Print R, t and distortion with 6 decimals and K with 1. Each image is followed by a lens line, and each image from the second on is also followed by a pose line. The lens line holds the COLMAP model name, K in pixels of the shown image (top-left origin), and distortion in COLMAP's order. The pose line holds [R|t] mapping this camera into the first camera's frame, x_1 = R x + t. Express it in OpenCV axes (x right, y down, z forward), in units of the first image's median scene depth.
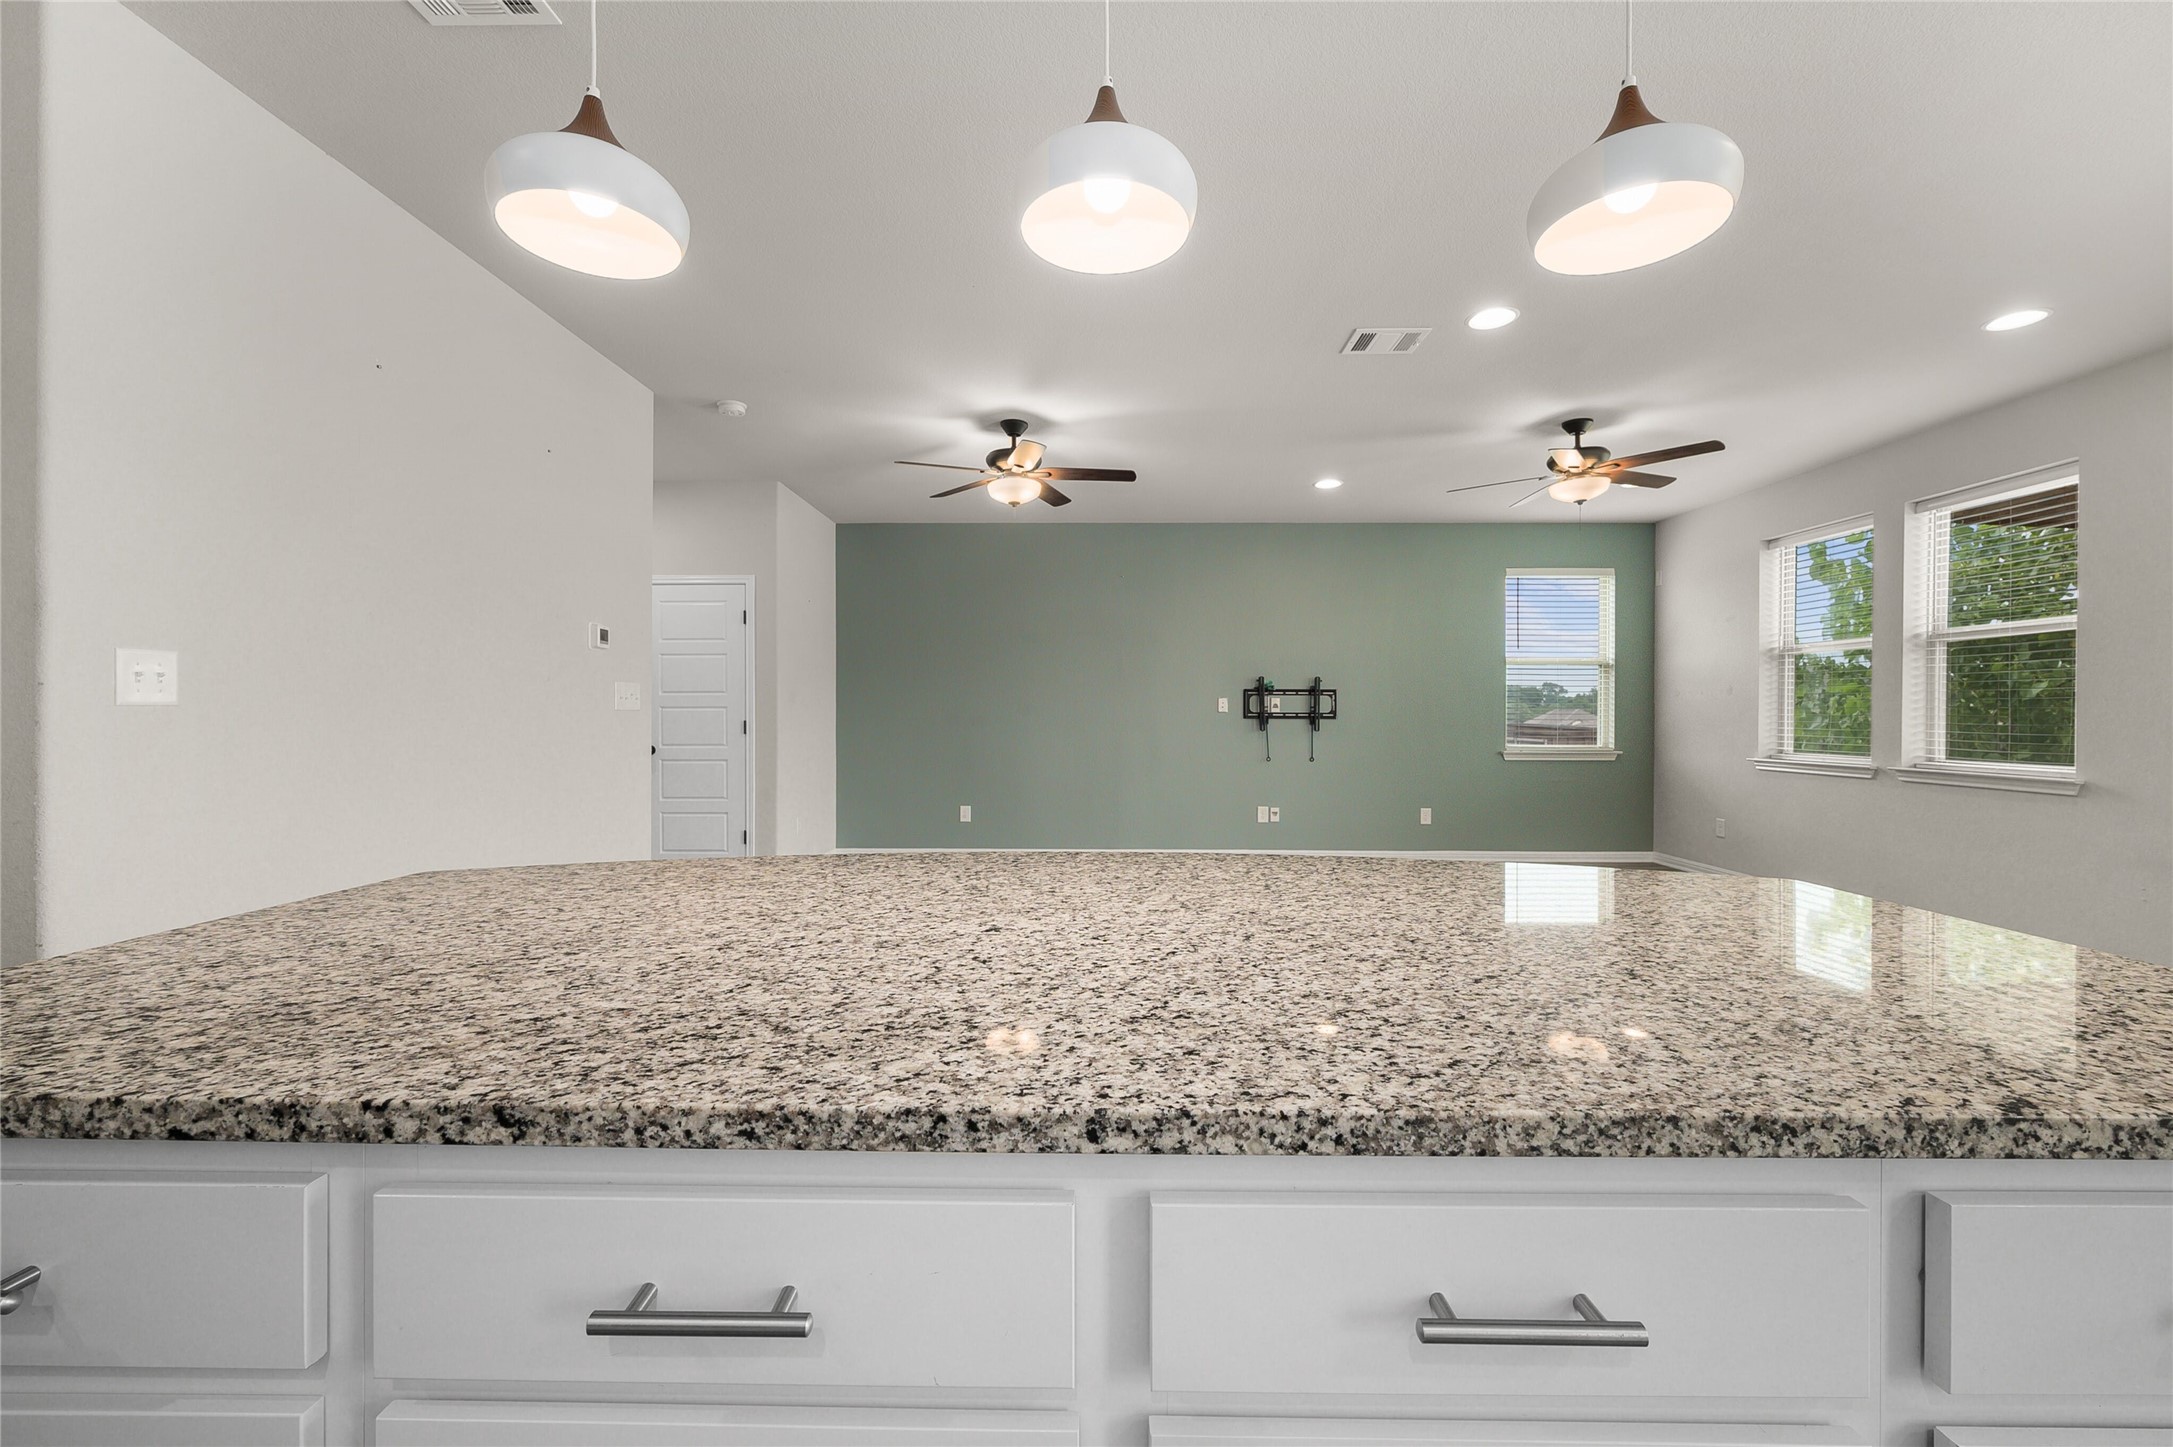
lens RADIAL K [[876.4, 0, 1082.0], [0, 876.4, 711.5], [0, 0, 1]] dist [-0.006873, 0.001066]
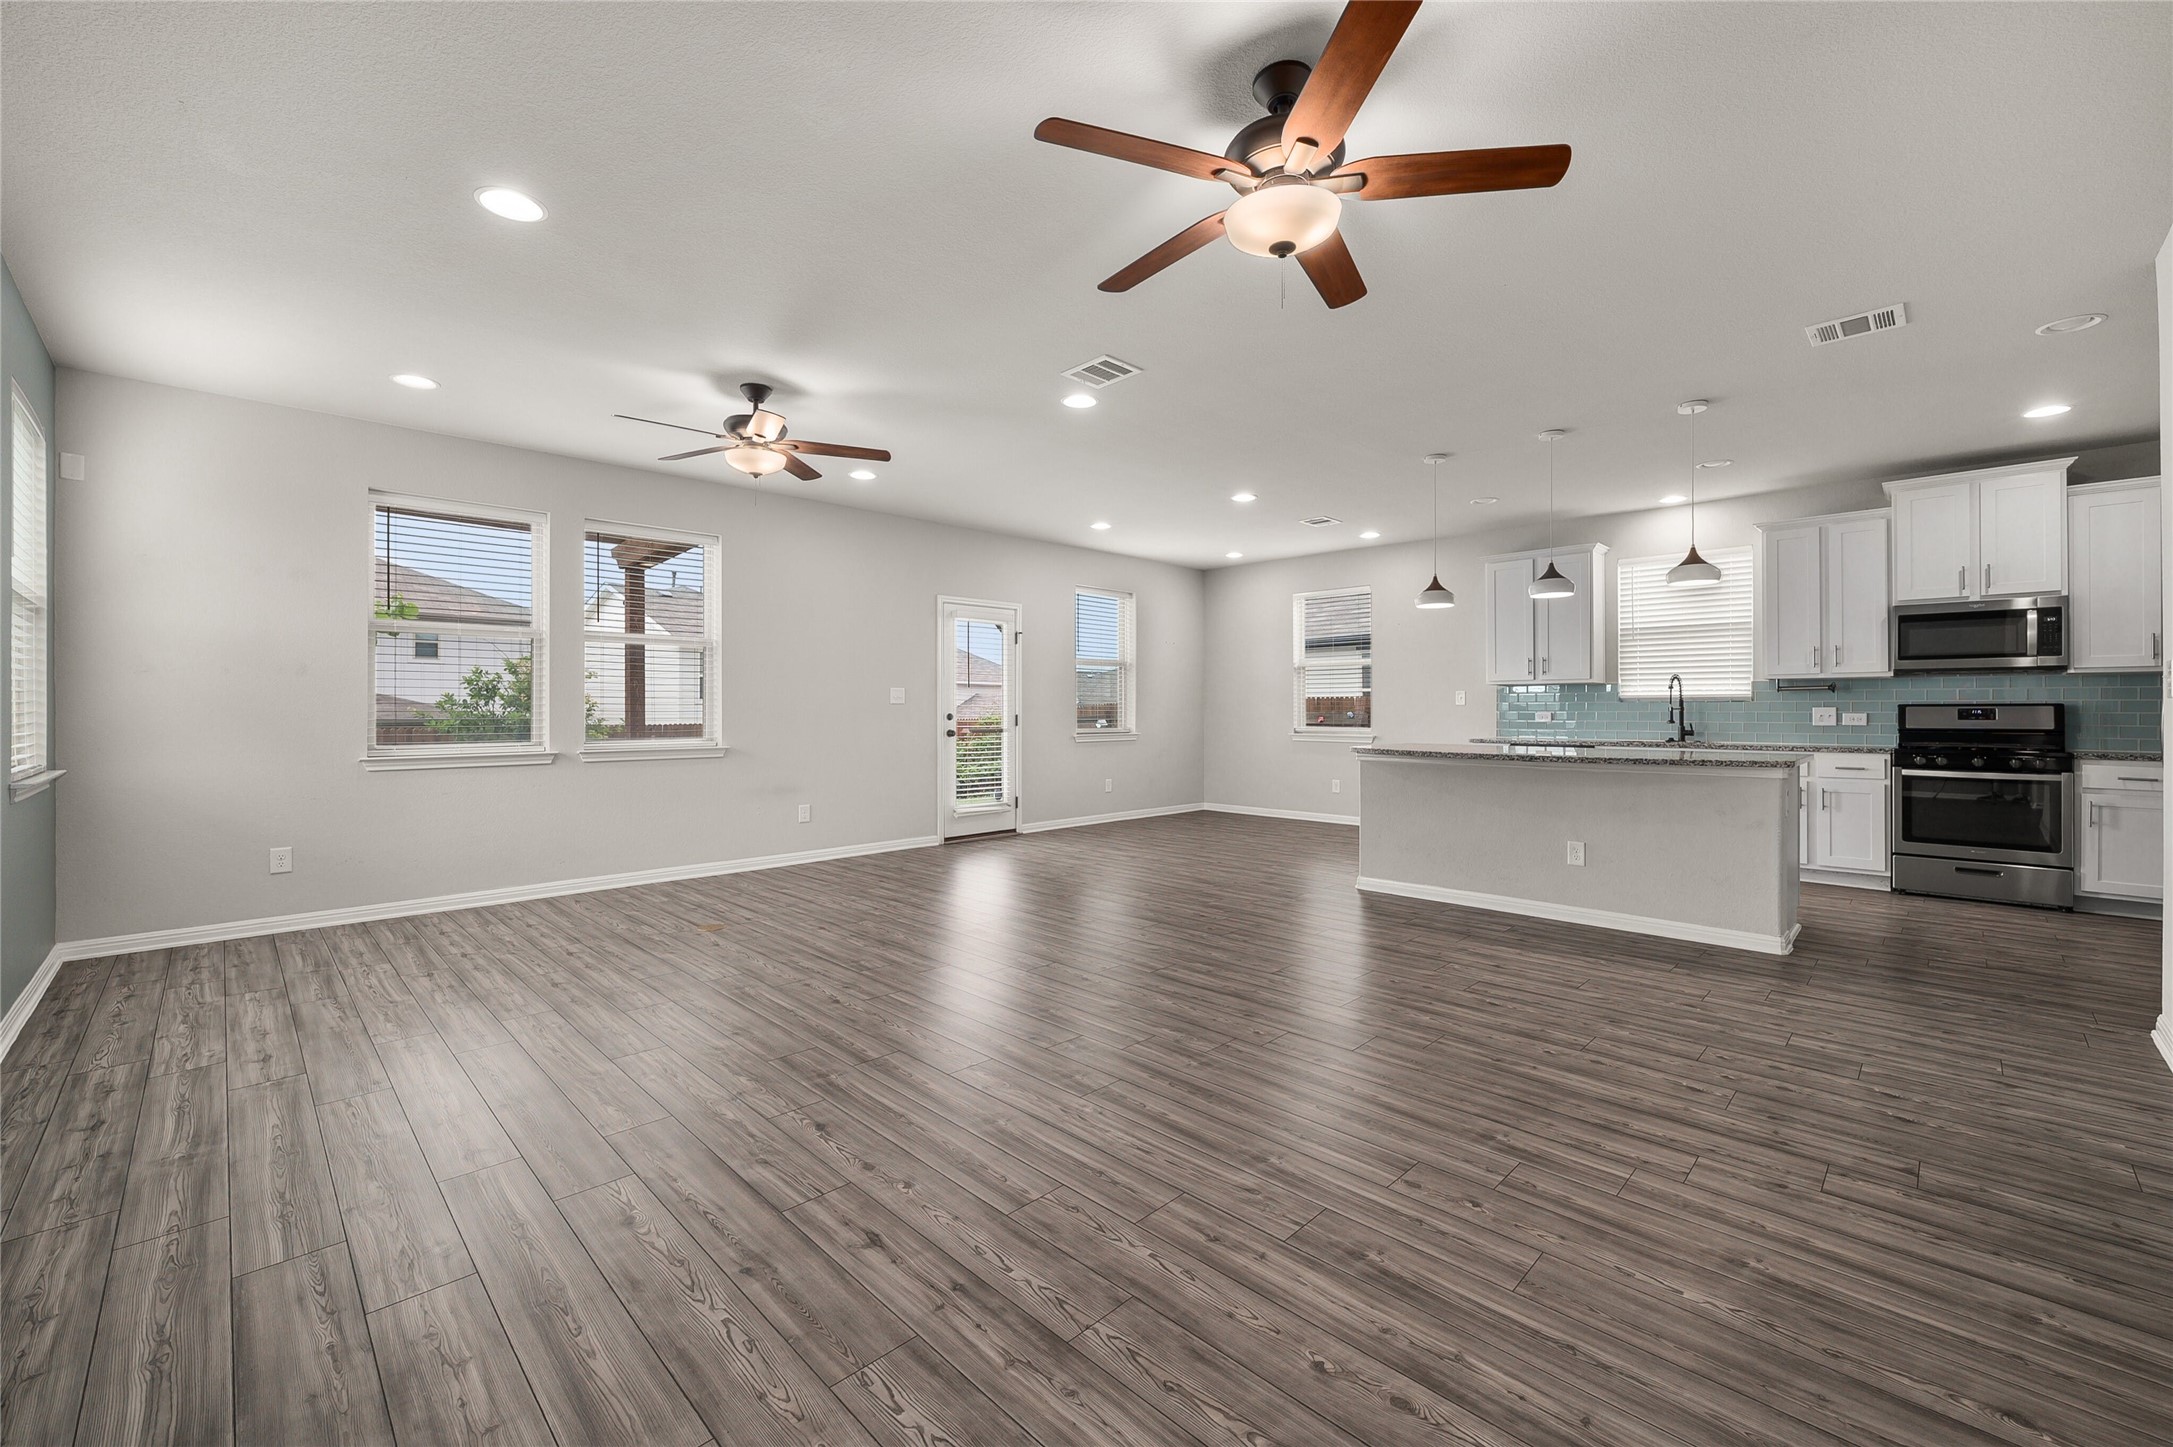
lens RADIAL K [[876.4, 0, 1082.0], [0, 876.4, 711.5], [0, 0, 1]] dist [-0.006873, 0.001066]
pose [[-0.716050, -0.005636, 0.698026, -0.277342], [-0.005033, 0.999983, 0.002910, 0.006828], [-0.698031, -0.001429, -0.716066, 1.192694]]
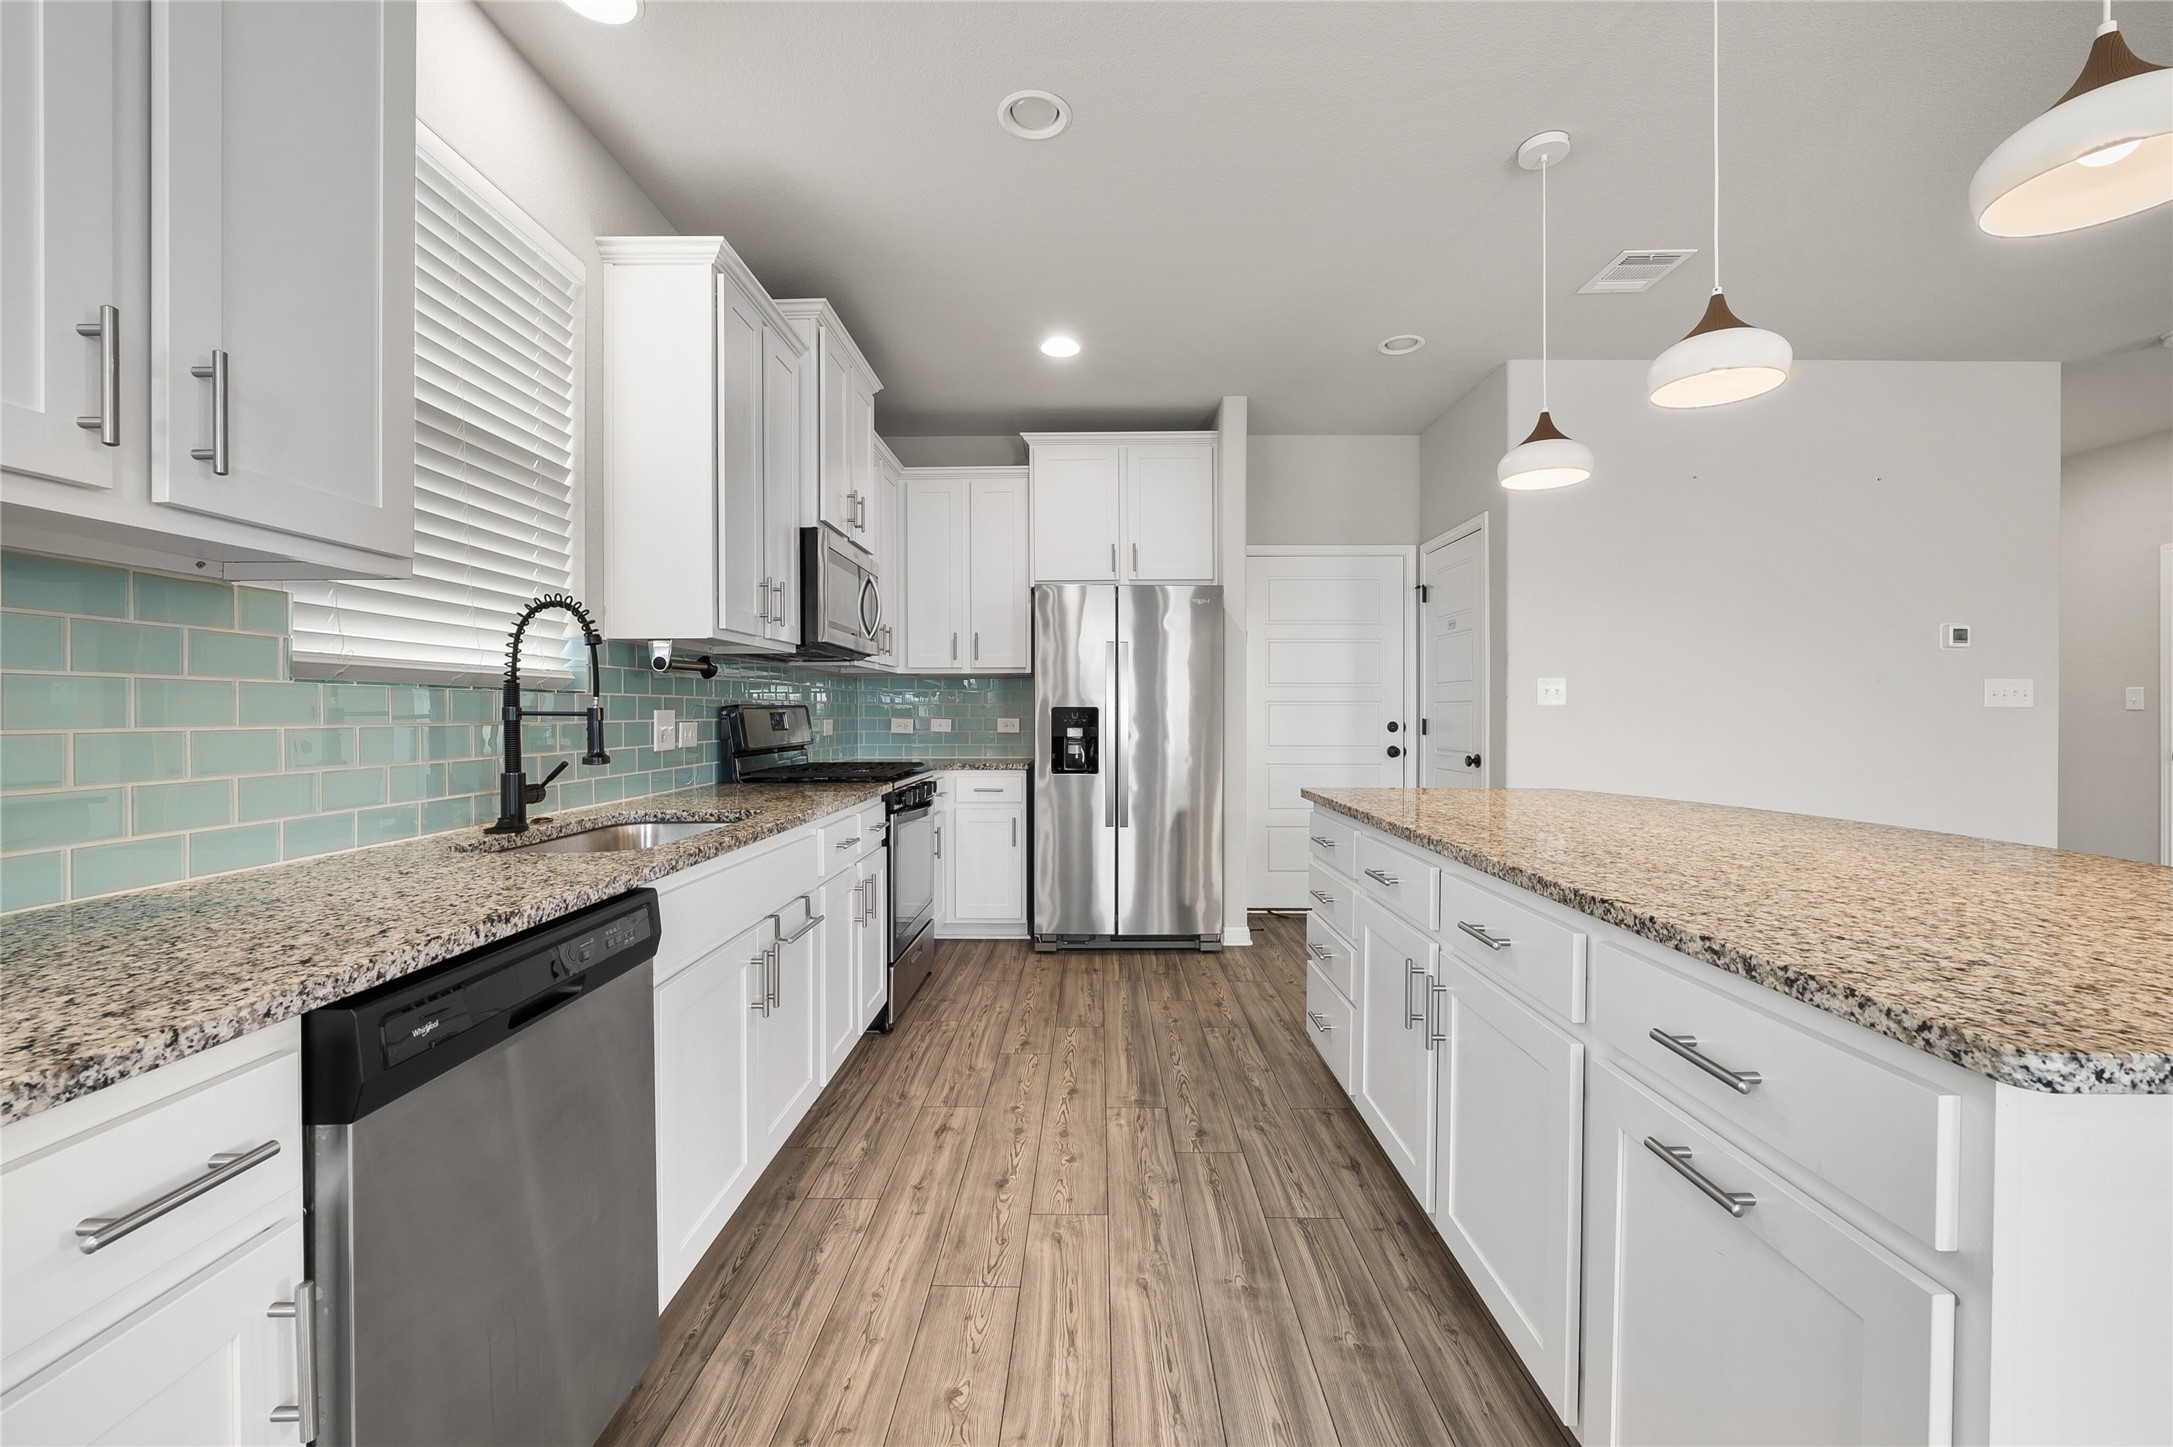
lens RADIAL K [[877.8, 0, 1085.1], [0, 877.8, 718.6], [0, 0, 1]] dist [-0.005470, 0.001151]
pose [[0.003233, 0.002924, -0.999990, 0.319328], [0.002208, 0.999993, 0.002931, 0.004215], [0.999992, -0.002217, 0.003226, -0.020713]]
